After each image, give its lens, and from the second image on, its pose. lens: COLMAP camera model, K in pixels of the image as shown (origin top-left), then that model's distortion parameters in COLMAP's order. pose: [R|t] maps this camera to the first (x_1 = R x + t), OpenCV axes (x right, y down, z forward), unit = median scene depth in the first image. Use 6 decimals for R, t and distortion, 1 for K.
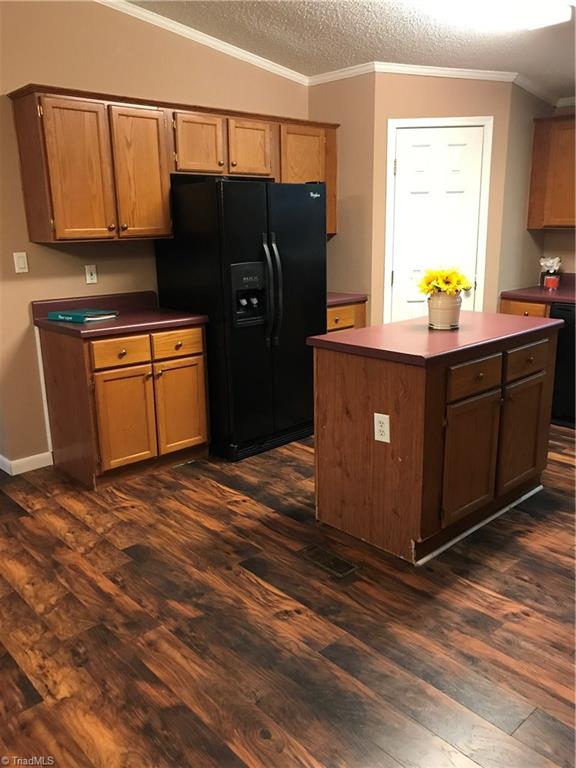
lens RADIAL K [[631.2, 0, 288.0], [0, 631.2, 384.0], [0, 0, 1]] dist [0.031052, 0.004639]
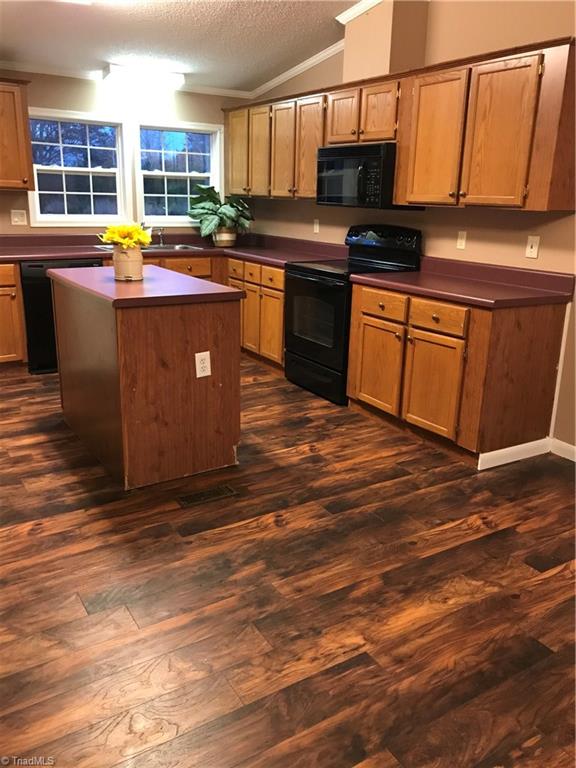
lens RADIAL K [[631.2, 0, 288.0], [0, 631.2, 384.0], [0, 0, 1]] dist [0.031052, 0.004639]
pose [[0.179944, -0.262133, 0.948107, -0.988864], [0.224648, 0.949319, 0.219831, -0.122386], [-0.957681, 0.173433, 0.229712, 0.647746]]
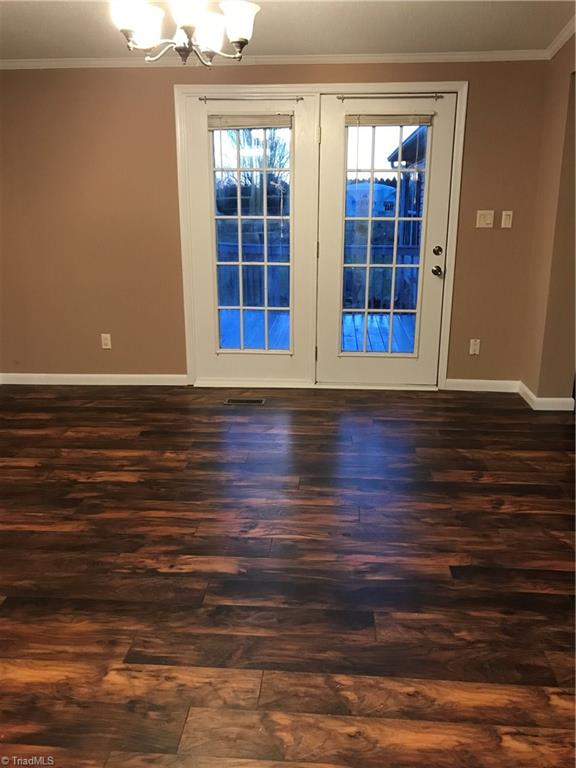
lens RADIAL K [[631.2, 0, 288.0], [0, 631.2, 384.0], [0, 0, 1]] dist [0.031052, 0.004639]
pose [[-0.726090, 0.205645, -0.656128, -0.012561], [-0.154131, 0.881270, 0.446775, -0.278940], [0.670102, 0.425528, -0.608185, 1.254347]]
